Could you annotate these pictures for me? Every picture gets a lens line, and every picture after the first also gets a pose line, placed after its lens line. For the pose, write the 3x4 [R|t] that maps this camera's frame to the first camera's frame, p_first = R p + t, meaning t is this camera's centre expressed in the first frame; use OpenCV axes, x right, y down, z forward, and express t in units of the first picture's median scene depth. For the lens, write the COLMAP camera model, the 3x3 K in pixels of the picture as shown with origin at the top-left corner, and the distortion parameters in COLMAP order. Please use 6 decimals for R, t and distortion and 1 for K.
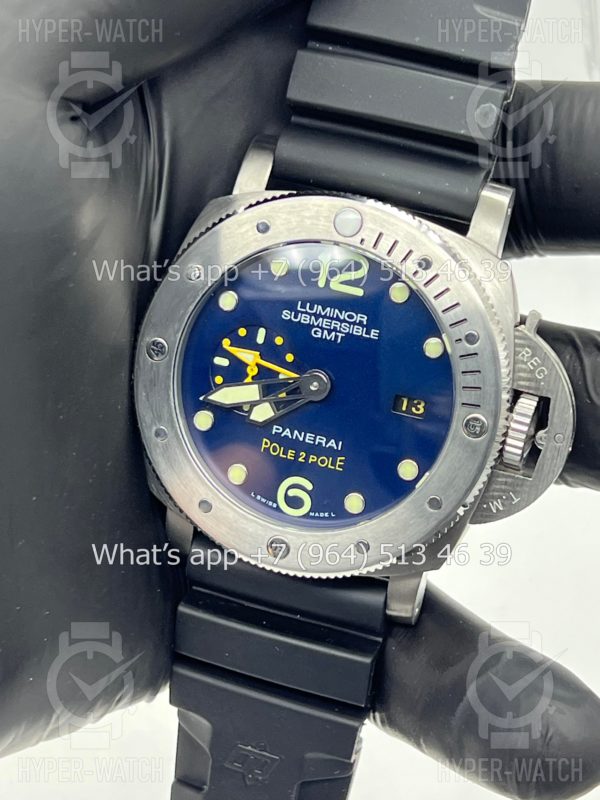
lens RADIAL K [[1916.8, 0, 300.0], [0, 1916.8, 400.0], [0, 0, 1]] dist [0.438914, -5.606271]
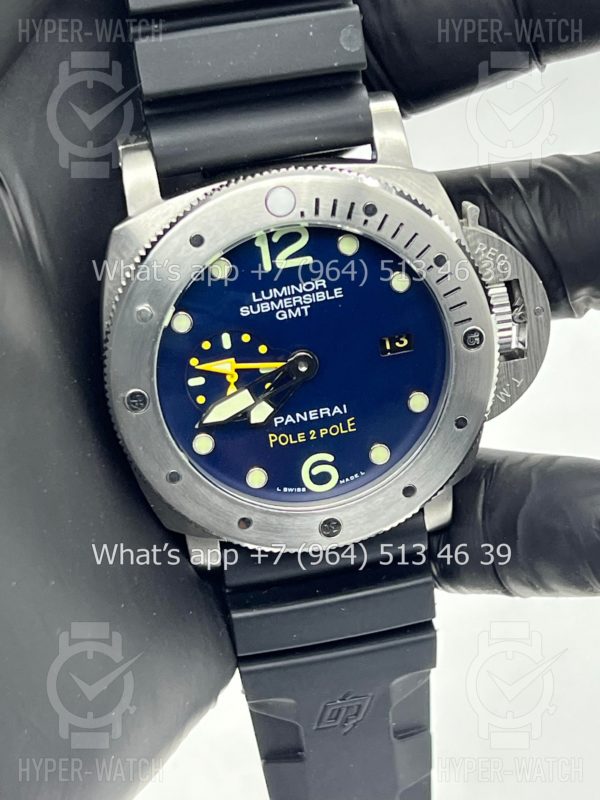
lens RADIAL K [[1916.8, 0, 300.0], [0, 1916.8, 400.0], [0, 0, 1]] dist [0.438914, -5.606271]
pose [[0.862878, -0.436210, 0.255270, -0.247841], [0.379839, 0.892885, 0.241825, -0.226493], [-0.333413, -0.111704, 0.936140, 0.087863]]
